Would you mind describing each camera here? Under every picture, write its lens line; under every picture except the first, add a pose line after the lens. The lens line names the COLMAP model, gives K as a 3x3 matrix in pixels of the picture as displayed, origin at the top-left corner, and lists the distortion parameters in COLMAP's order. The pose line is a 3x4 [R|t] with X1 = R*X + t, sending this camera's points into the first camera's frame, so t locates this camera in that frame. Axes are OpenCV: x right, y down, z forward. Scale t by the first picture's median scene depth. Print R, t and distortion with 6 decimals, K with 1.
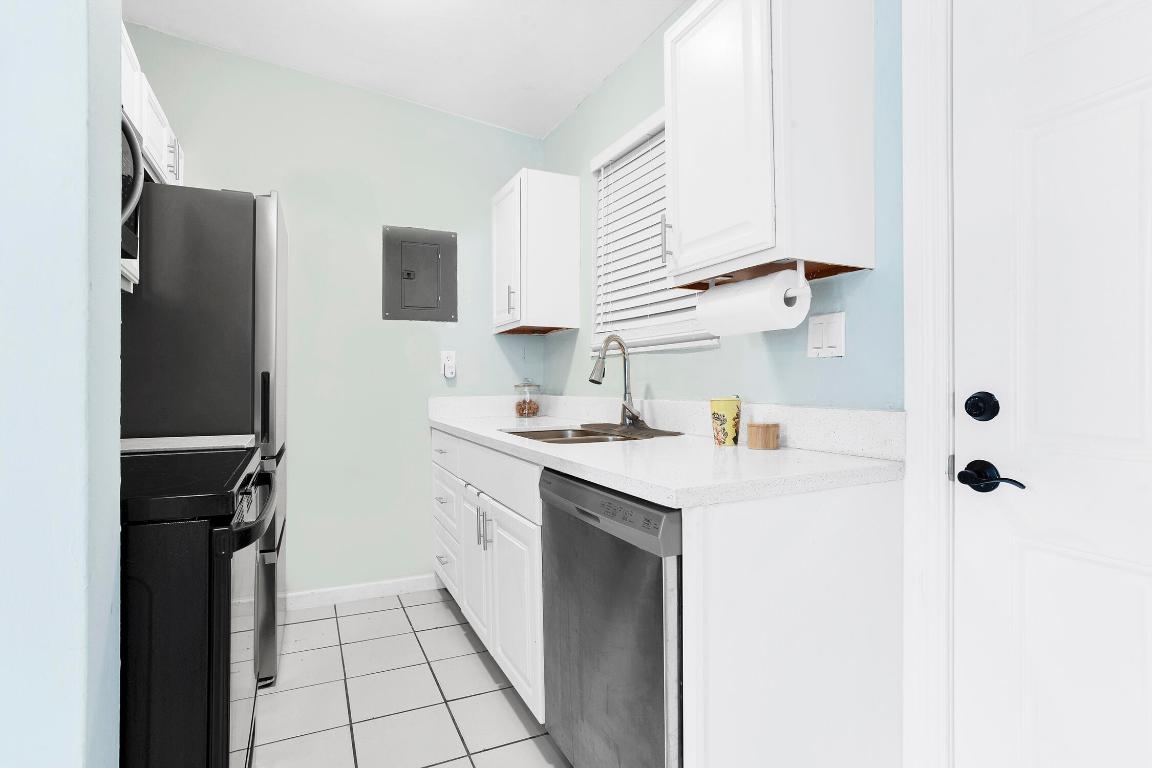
lens RADIAL K [[573.4, 0, 565.2], [0, 573.4, 420.2], [0, 0, 1]] dist [-0.050590, 0.040902]
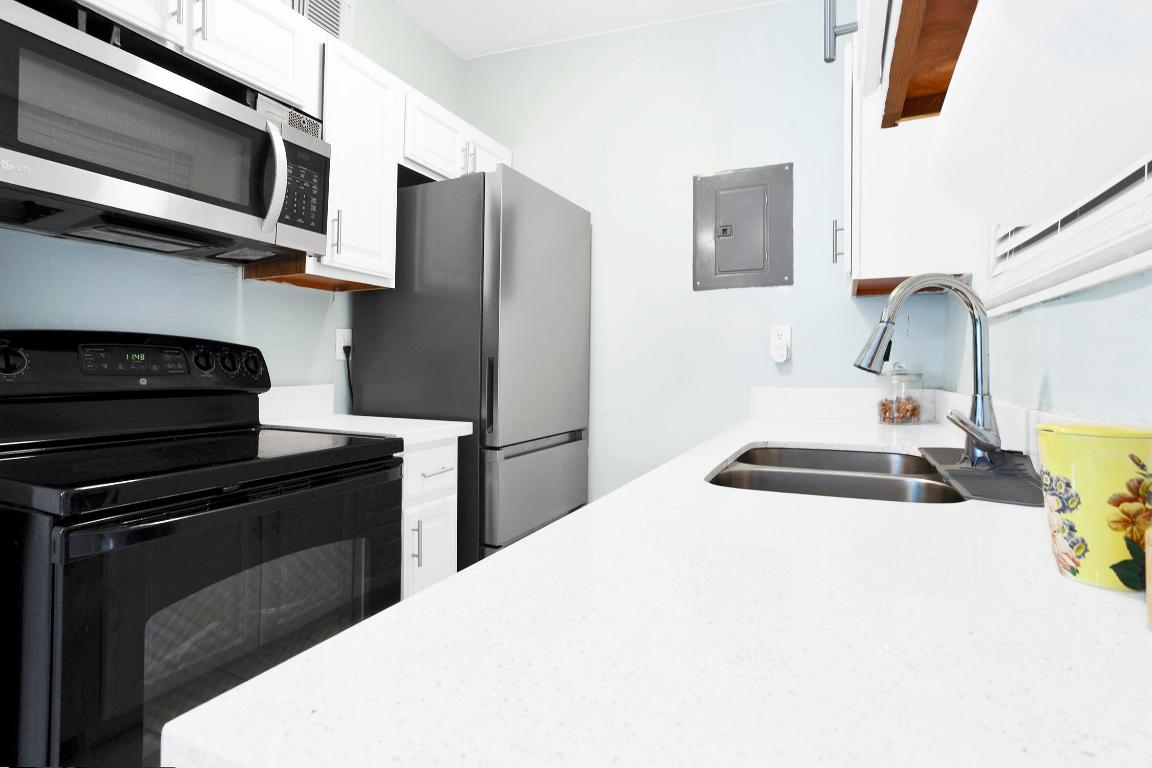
lens RADIAL K [[562.6, 0, 576.0], [0, 562.6, 384.0], [0, 0, 1]] dist [-0.000850, 0.000175]
pose [[0.630172, 0.026362, -0.776008, 0.254095], [-0.053311, 0.998534, -0.009371, -0.032694], [0.774623, 0.047275, 0.630654, 0.445898]]
